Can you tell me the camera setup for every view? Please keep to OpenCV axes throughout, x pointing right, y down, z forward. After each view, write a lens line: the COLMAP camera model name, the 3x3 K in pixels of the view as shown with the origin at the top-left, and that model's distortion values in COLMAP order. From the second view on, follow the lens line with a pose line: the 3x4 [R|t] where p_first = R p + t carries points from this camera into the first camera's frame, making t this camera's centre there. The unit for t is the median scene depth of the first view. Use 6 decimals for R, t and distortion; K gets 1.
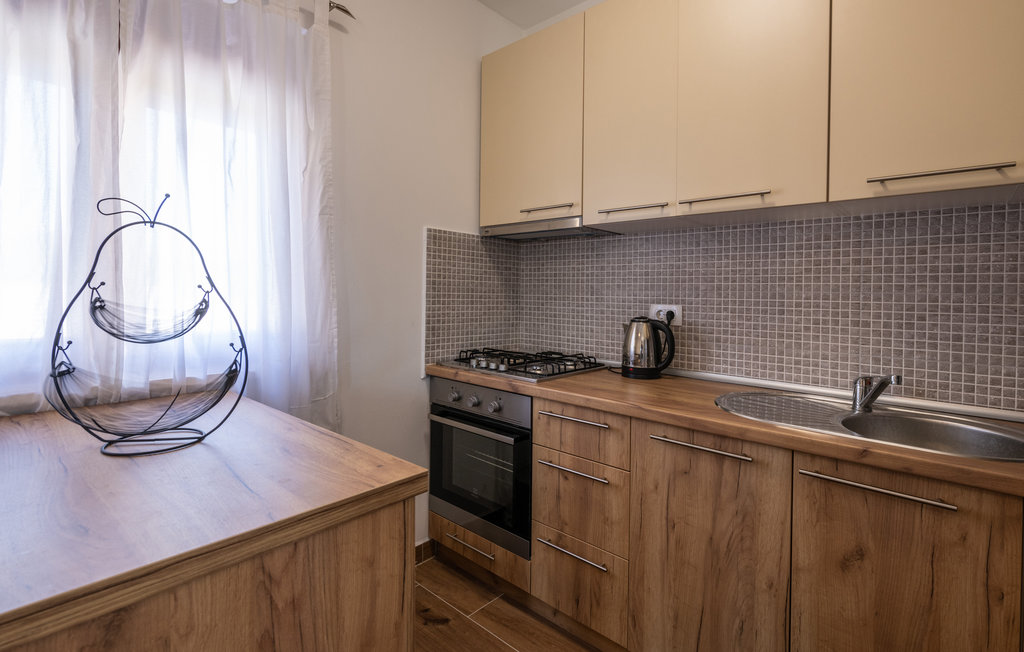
lens RADIAL K [[485.6, 0, 512.0], [0, 485.6, 326.0], [0, 0, 1]] dist [-0.004041, -0.001594]
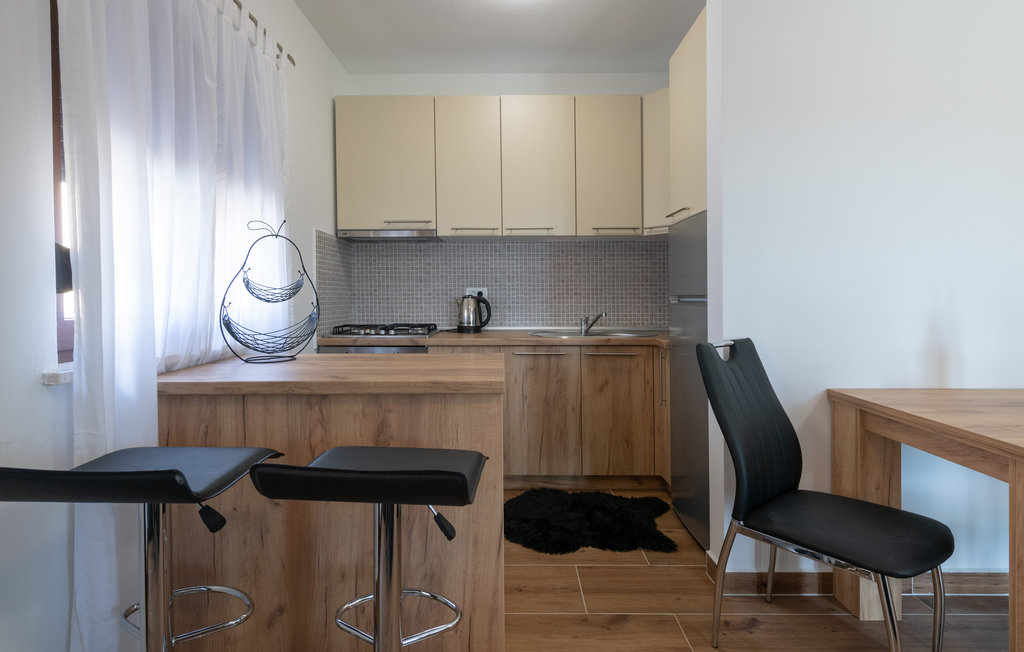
lens RADIAL K [[485.6, 0, 512.0], [0, 485.6, 326.0], [0, 0, 1]] dist [-0.004041, -0.001594]
pose [[0.764684, -0.060180, 0.641589, -0.774096], [0.056662, 0.998053, 0.026082, 0.058310], [-0.641910, 0.016409, 0.766605, -0.376110]]
